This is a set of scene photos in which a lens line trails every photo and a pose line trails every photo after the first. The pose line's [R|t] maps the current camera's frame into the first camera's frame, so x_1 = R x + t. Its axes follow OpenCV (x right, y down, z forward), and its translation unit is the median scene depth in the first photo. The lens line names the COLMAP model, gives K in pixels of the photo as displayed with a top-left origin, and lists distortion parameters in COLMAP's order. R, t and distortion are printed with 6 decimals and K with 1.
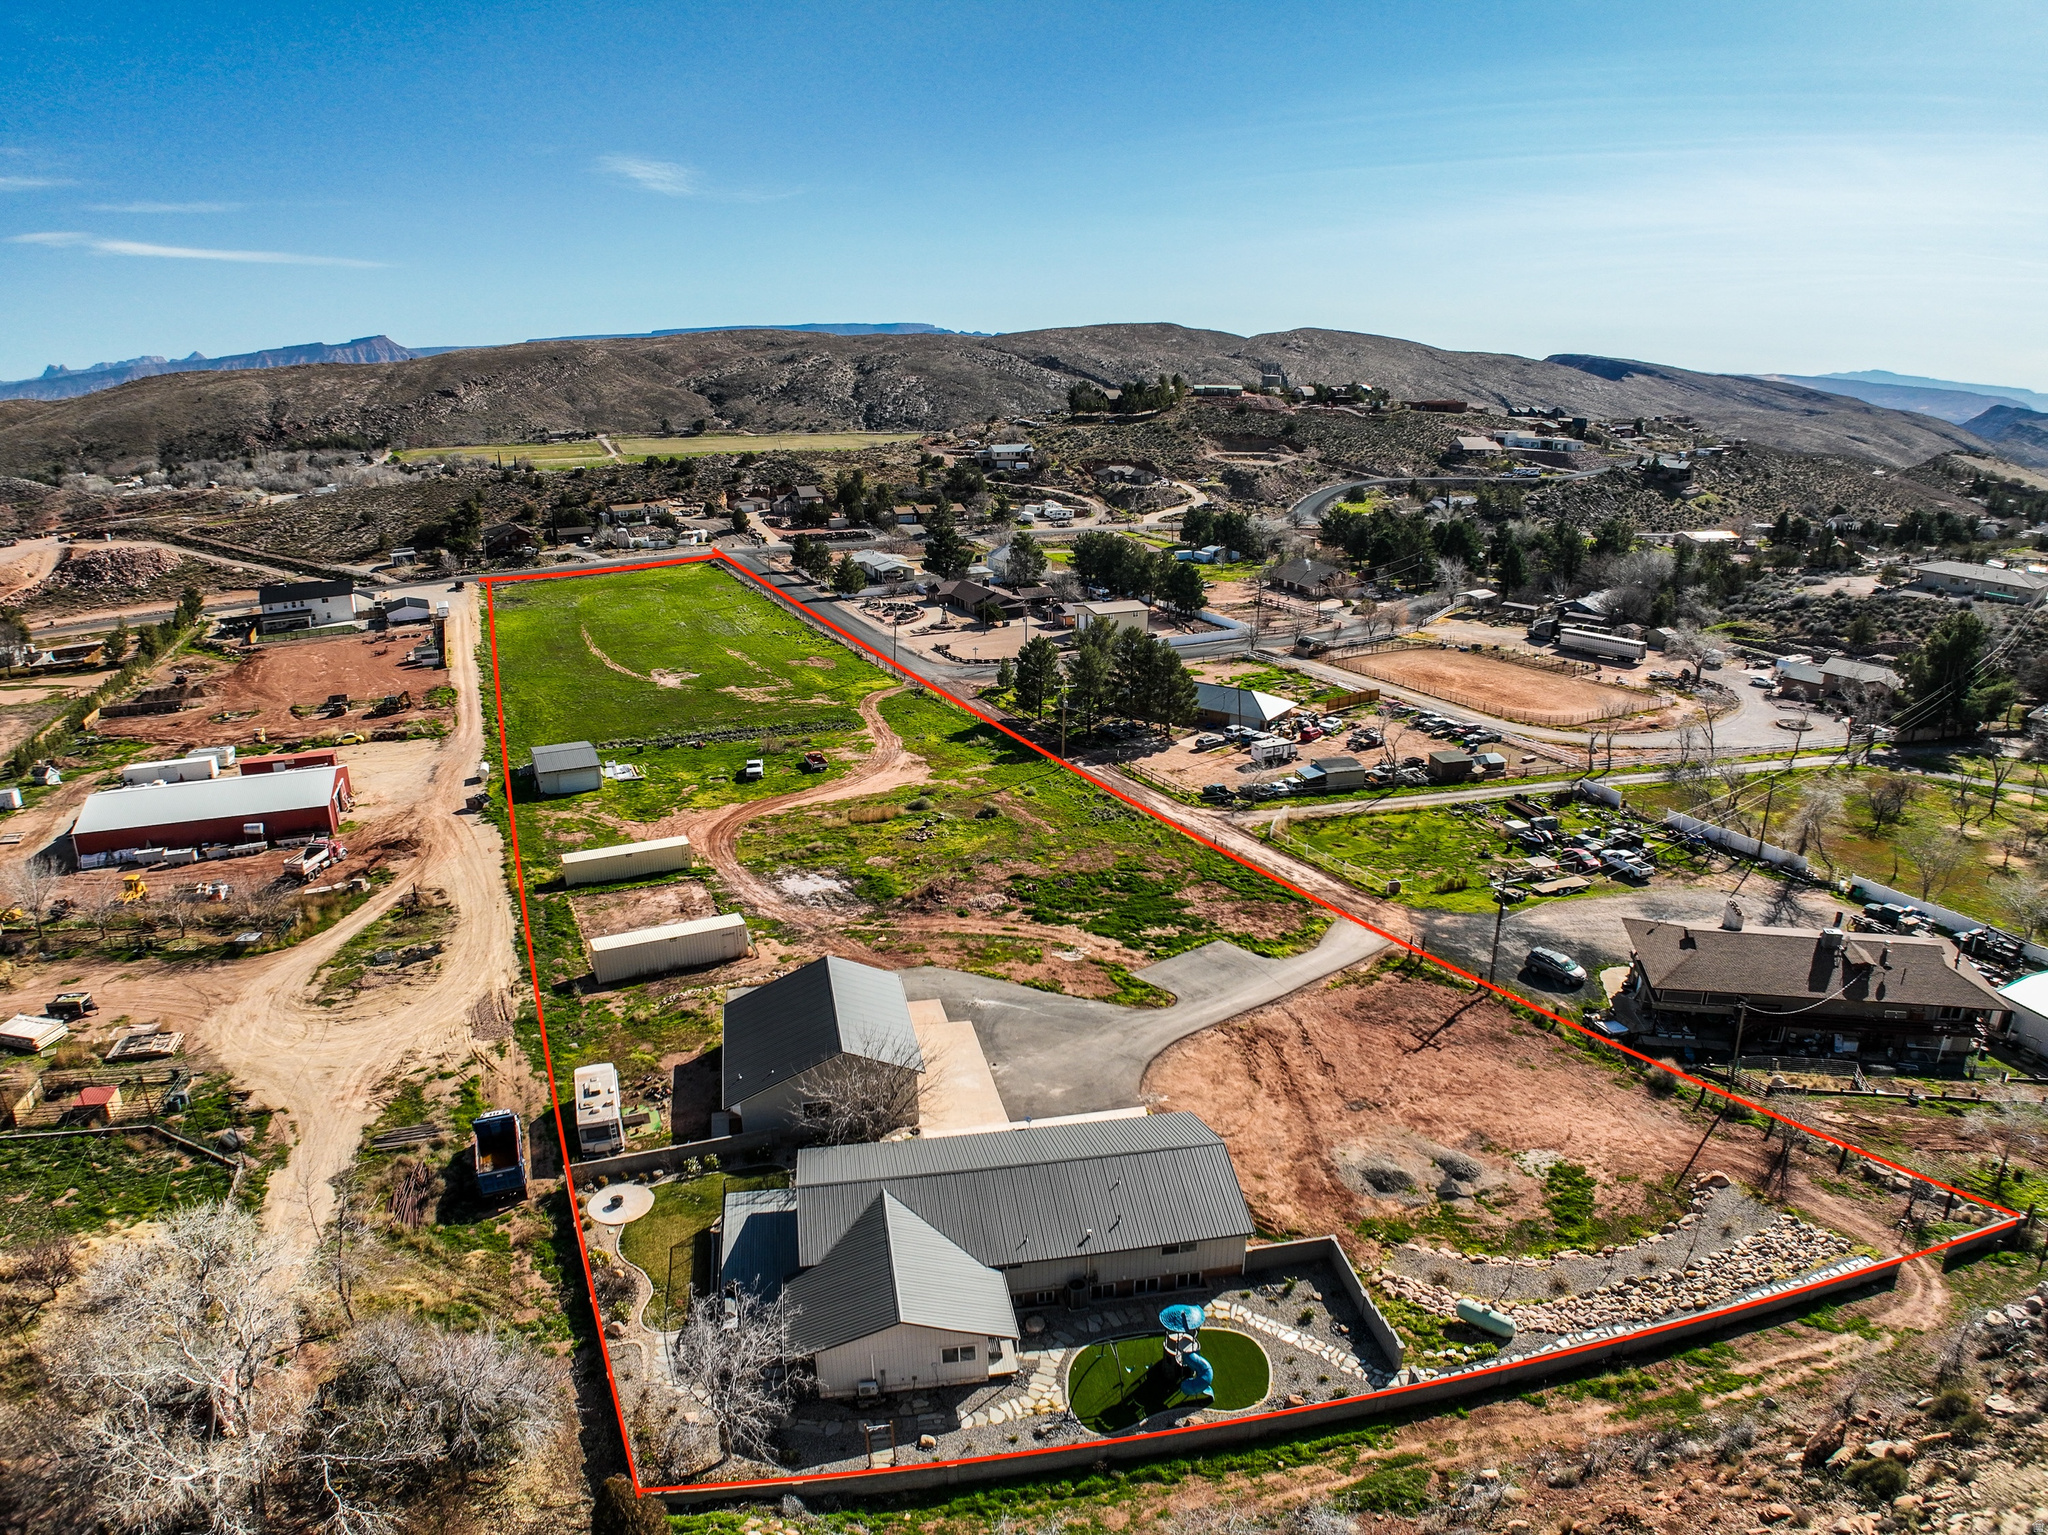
lens RADIAL K [[1258.3, 0, 1017.0], [0, 1258.3, 749.9], [0, 0, 1]] dist [-0.172874, 0.026180]
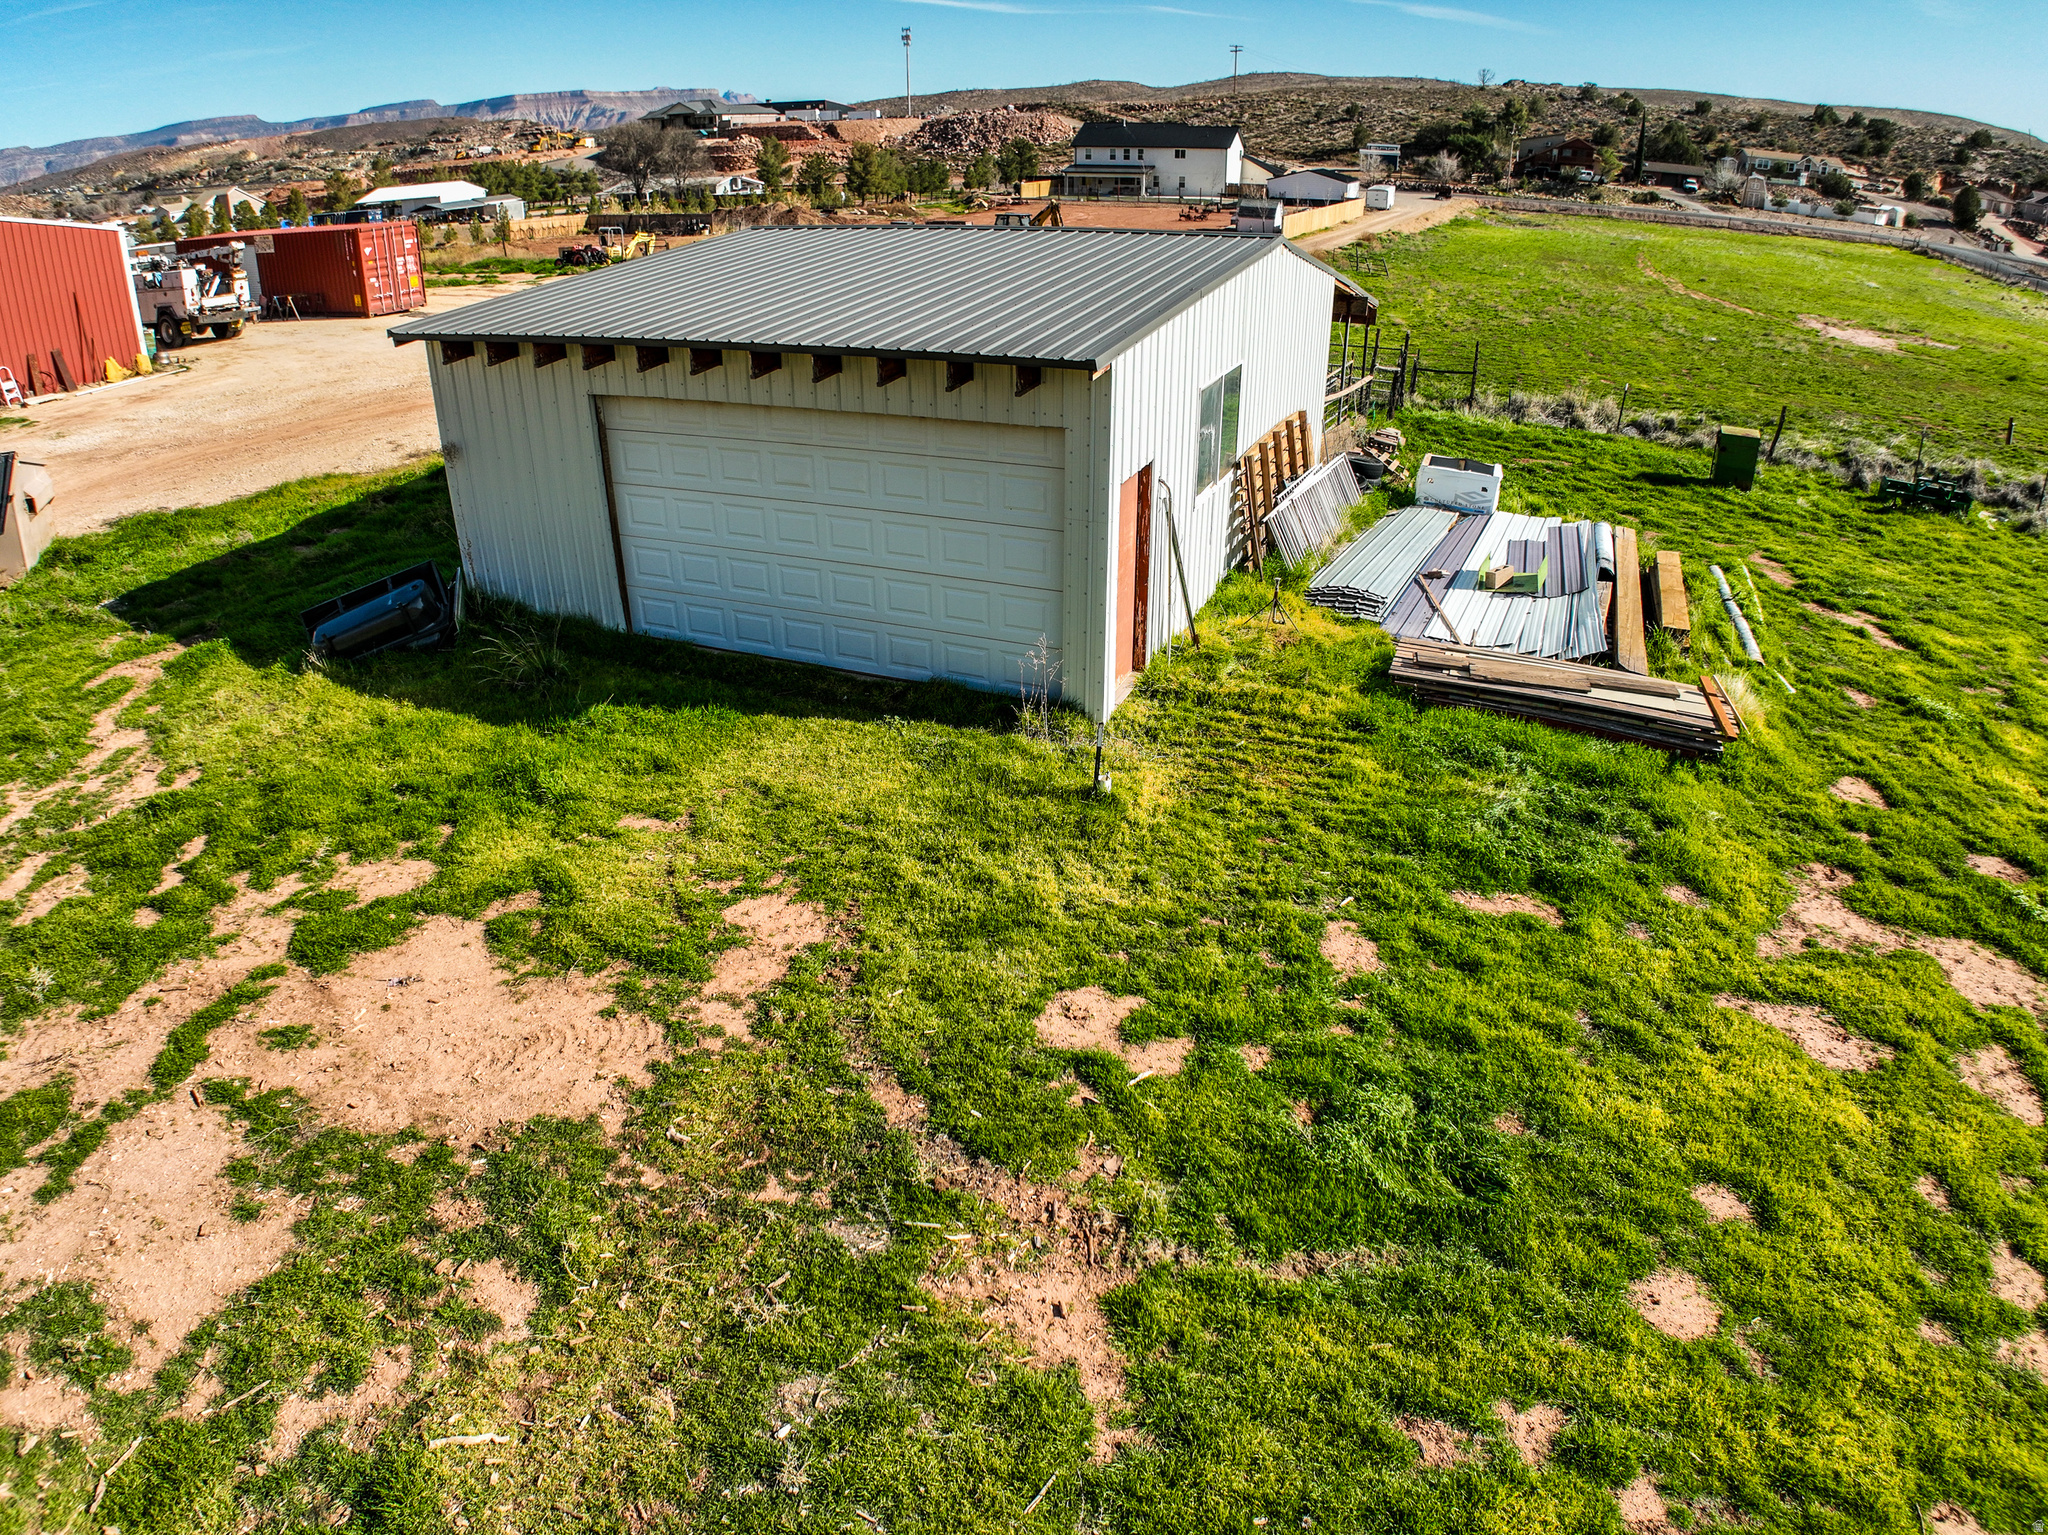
lens RADIAL K [[1258.3, 0, 1011.4], [0, 1258.3, 764.0], [0, 0, 1]] dist [-0.172874, 0.026180]
pose [[0.668177, 0.342118, -0.660677, -0.125500], [-0.213479, 0.938825, 0.270249, 0.006136], [0.712717, -0.039533, 0.700336, 0.407855]]
